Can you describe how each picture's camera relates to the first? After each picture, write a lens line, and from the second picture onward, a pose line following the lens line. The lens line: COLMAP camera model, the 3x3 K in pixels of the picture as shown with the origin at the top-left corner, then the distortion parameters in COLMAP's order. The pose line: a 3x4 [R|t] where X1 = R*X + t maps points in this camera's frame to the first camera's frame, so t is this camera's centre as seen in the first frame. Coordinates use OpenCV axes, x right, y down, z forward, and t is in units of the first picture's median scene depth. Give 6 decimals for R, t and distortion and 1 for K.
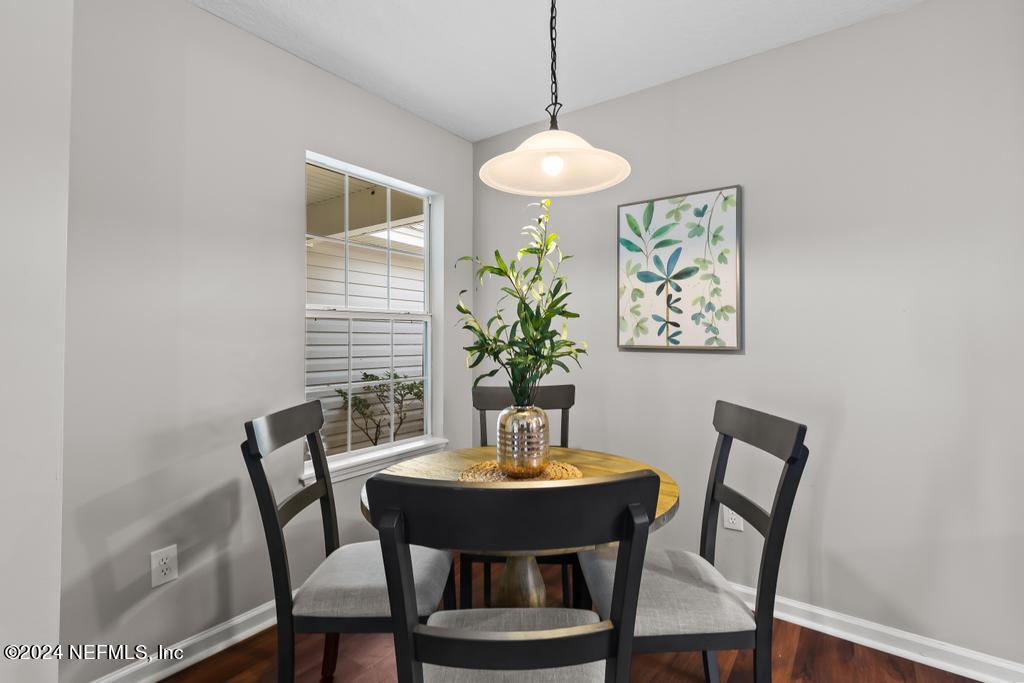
lens RADIAL K [[464.9, 0, 507.1], [0, 464.9, 338.3], [0, 0, 1]] dist [0.002712, -0.000093]
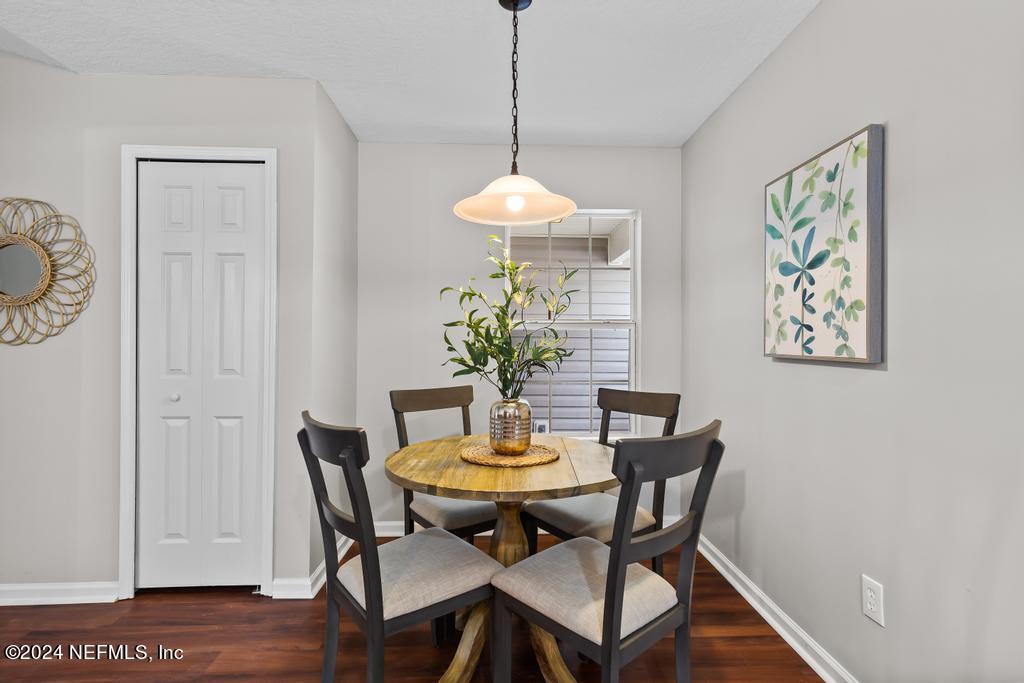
lens RADIAL K [[464.9, 0, 507.1], [0, 464.9, 338.3], [0, 0, 1]] dist [0.002712, -0.000093]
pose [[0.610701, -0.005018, -0.791845, 0.666061], [-0.004466, 0.999942, -0.009782, -0.003181], [0.791848, 0.009510, 0.610644, 0.141664]]
